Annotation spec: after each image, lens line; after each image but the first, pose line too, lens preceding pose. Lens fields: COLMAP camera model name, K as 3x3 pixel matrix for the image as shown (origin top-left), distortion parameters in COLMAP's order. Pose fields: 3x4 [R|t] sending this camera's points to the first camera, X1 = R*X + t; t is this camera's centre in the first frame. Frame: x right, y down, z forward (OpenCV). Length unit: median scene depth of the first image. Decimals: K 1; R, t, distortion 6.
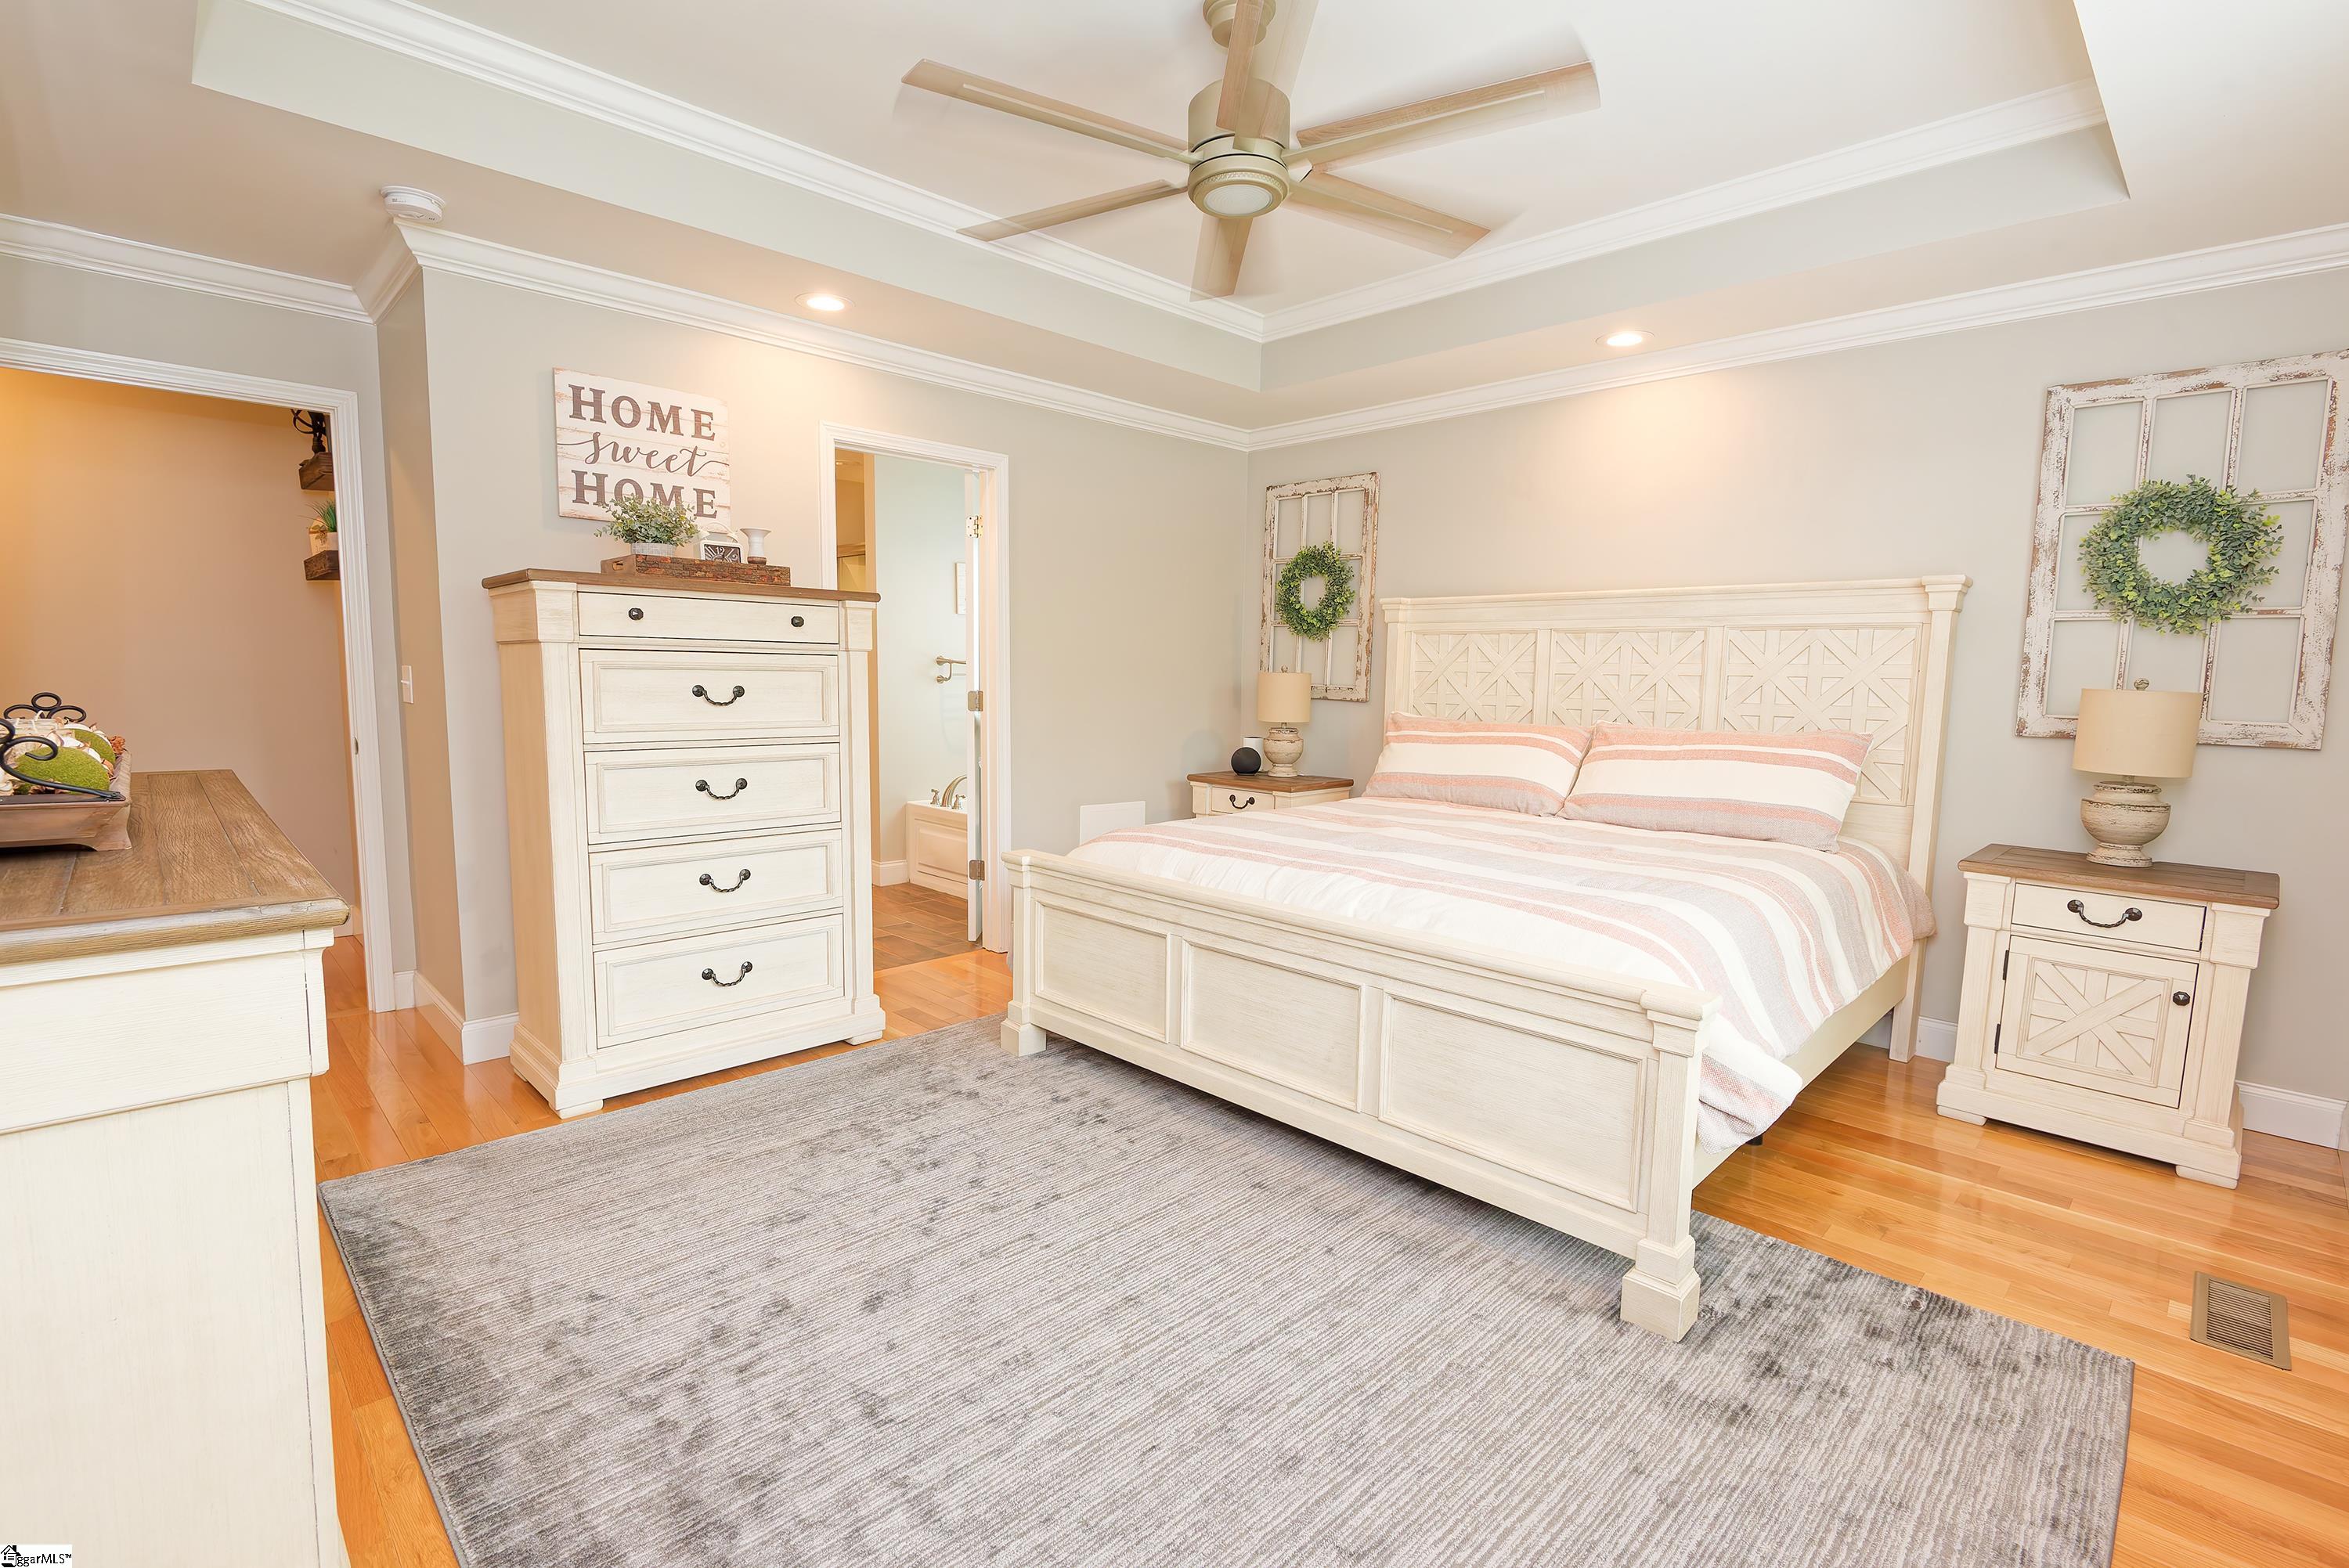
lens RADIAL K [[1067.8, 0, 1173.4], [0, 1067.8, 793.2], [0, 0, 1]] dist [-0.001732, -0.003404]
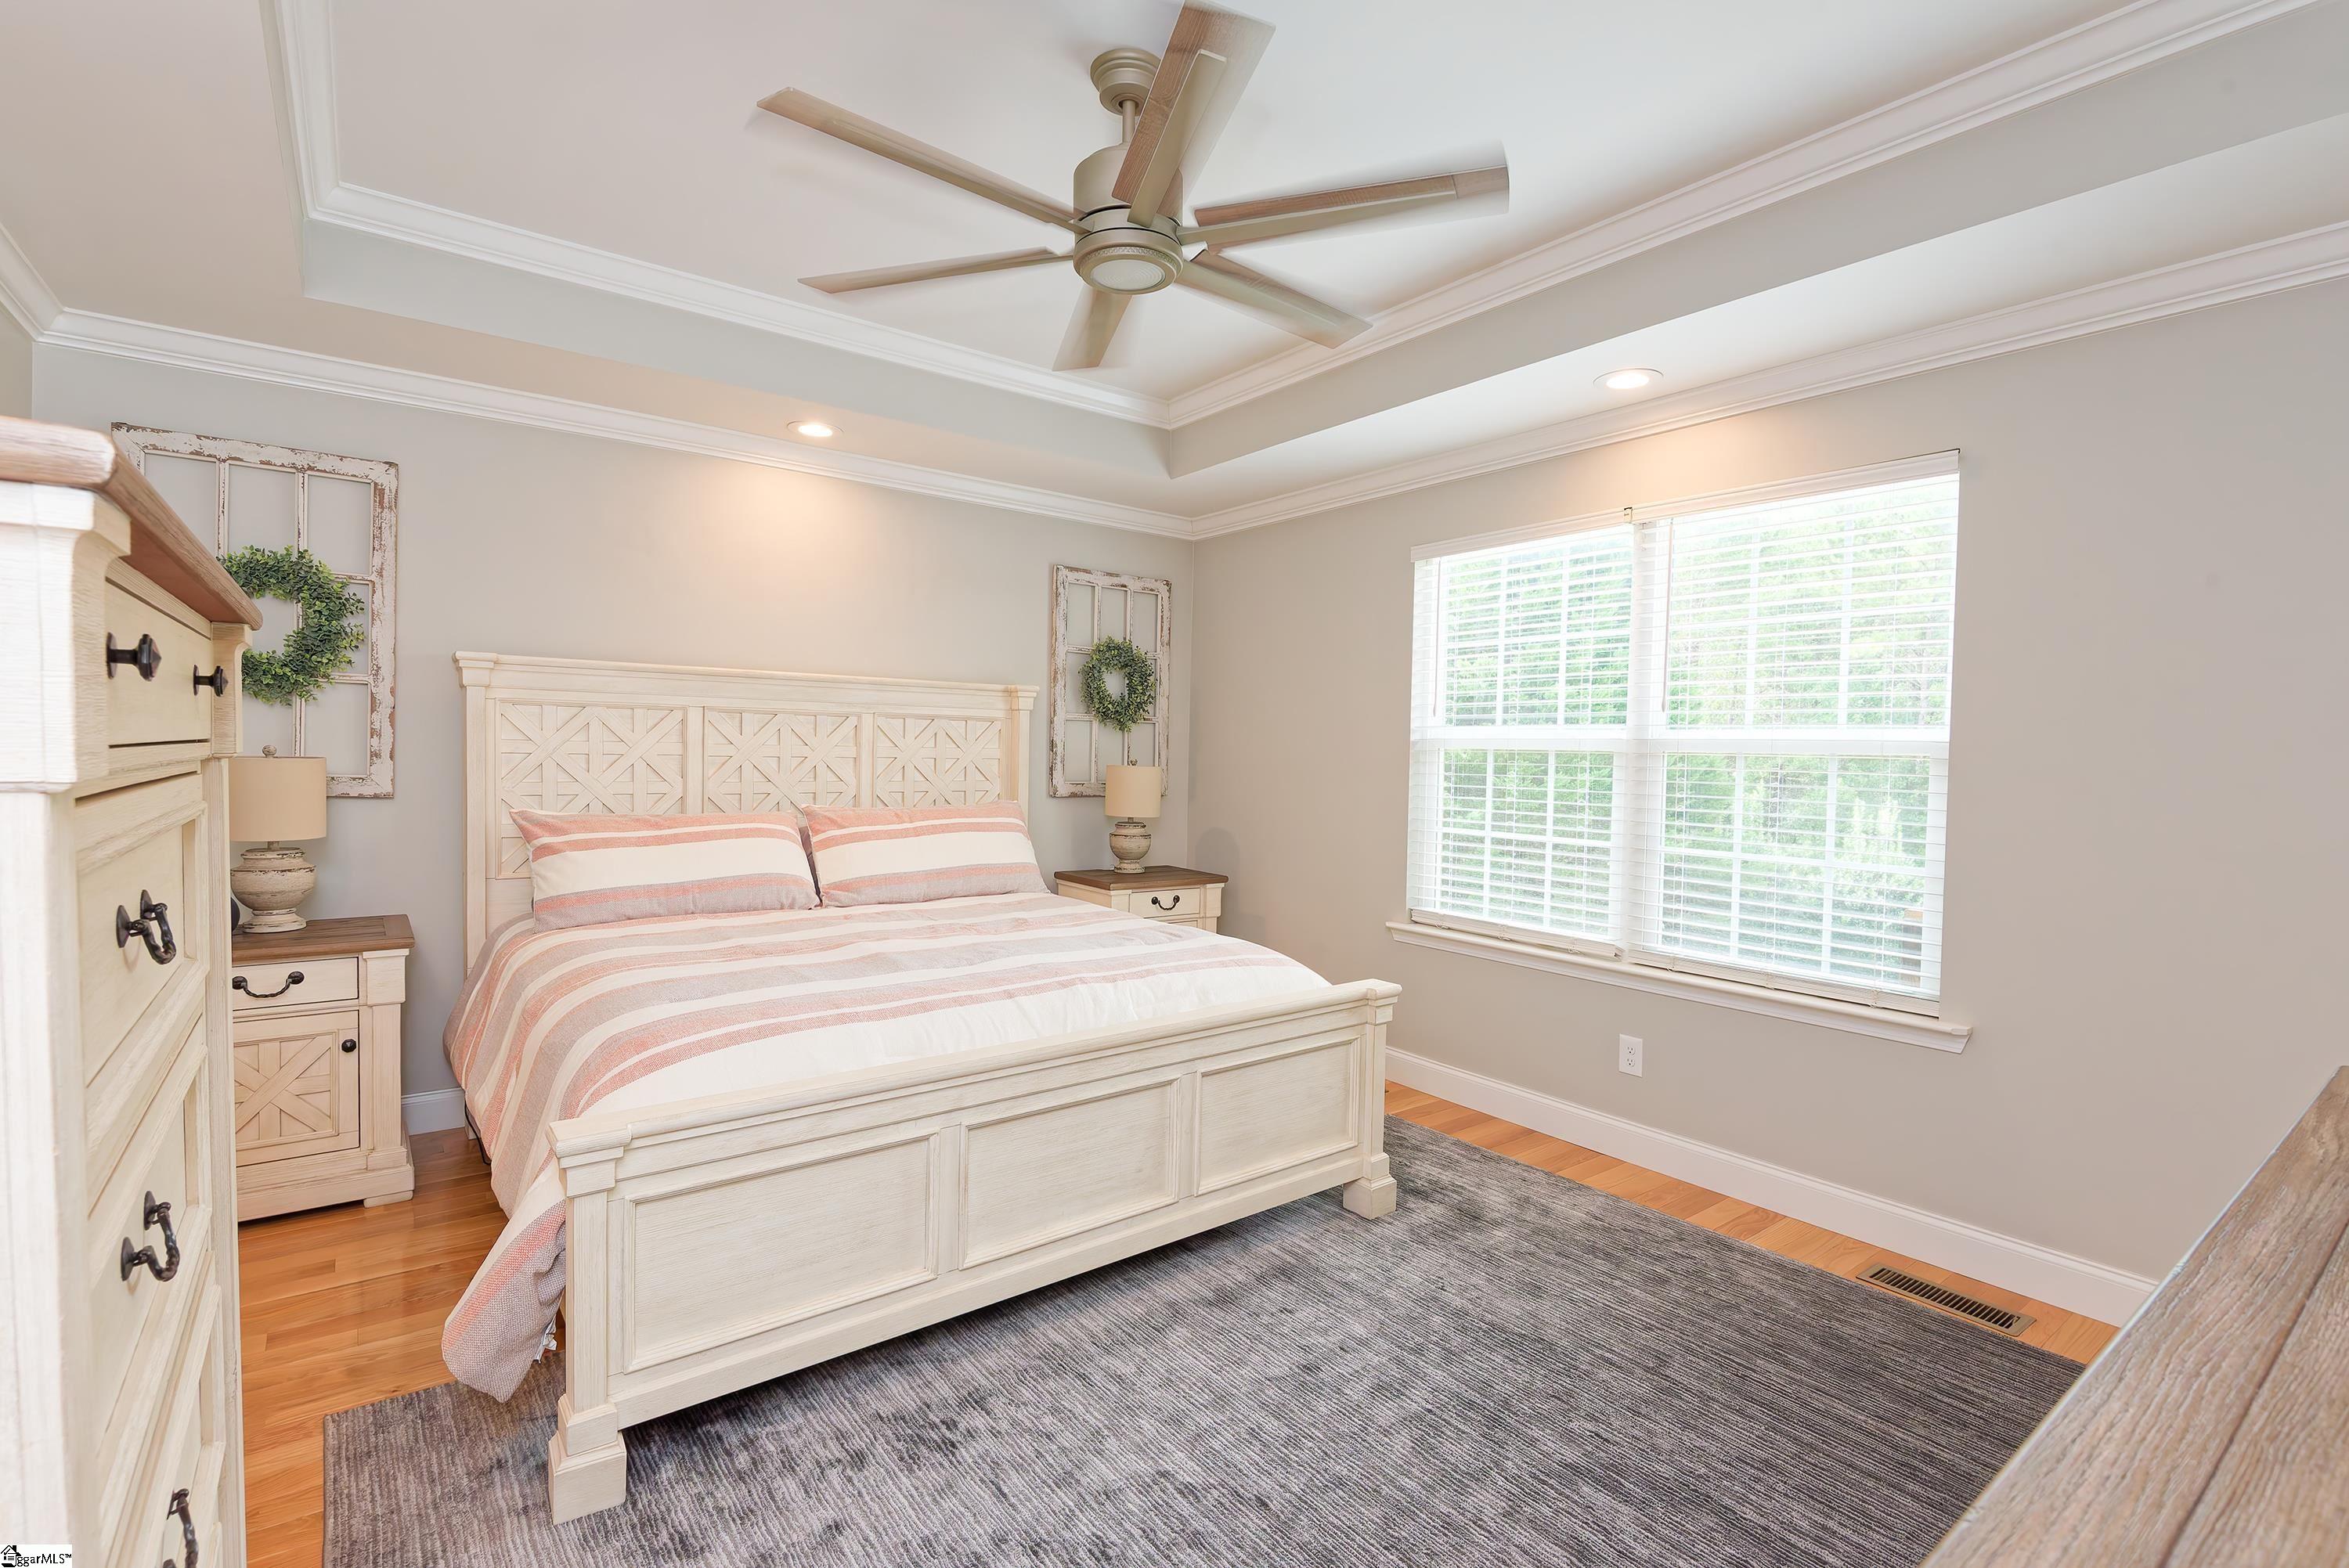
lens RADIAL K [[1067.8, 0, 1173.4], [0, 1067.8, 772.6], [0, 0, 1]] dist [-0.001732, -0.003404]
pose [[0.122989, -0.022713, 0.992148, -0.525537], [0.107423, 0.994169, 0.009443, -0.069917], [-0.986577, 0.105419, 0.124711, 0.544209]]
